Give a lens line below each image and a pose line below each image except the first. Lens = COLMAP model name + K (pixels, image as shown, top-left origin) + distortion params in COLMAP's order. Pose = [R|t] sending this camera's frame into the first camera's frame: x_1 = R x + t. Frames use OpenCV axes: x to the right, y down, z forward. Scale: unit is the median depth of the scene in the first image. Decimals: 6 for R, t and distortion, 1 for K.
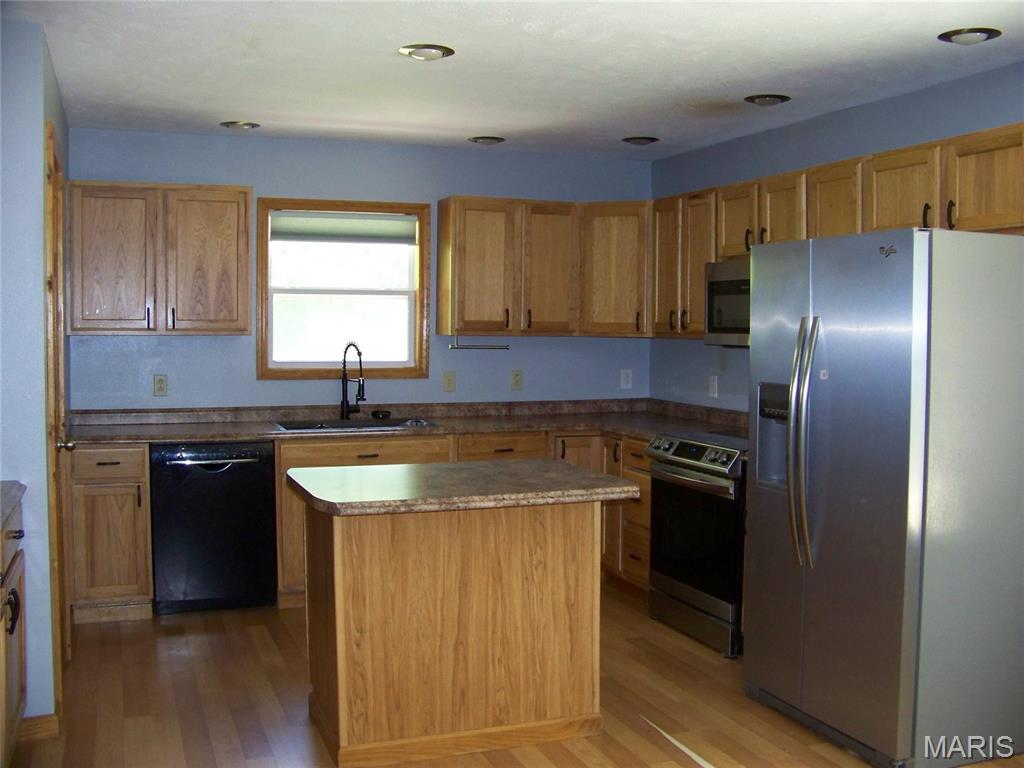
lens RADIAL K [[1082.9, 0, 511.2], [0, 1082.9, 377.6], [0, 0, 1]] dist [-0.123328, 0.000000]
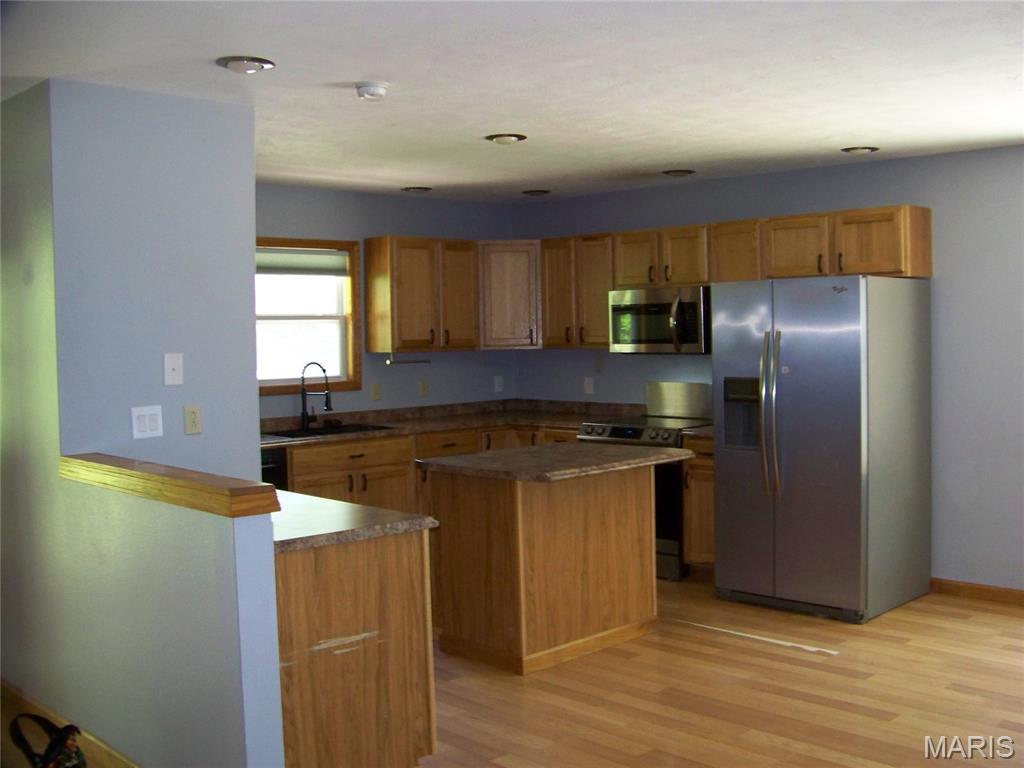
lens RADIAL K [[1082.9, 0, 515.8], [0, 1082.9, 391.2], [0, 0, 1]] dist [-0.123328, 0.000000]
pose [[0.919295, -0.046380, 0.390828, -0.407543], [0.045109, 0.998905, 0.012437, -0.005270], [-0.390976, 0.006196, 0.920380, -0.153051]]
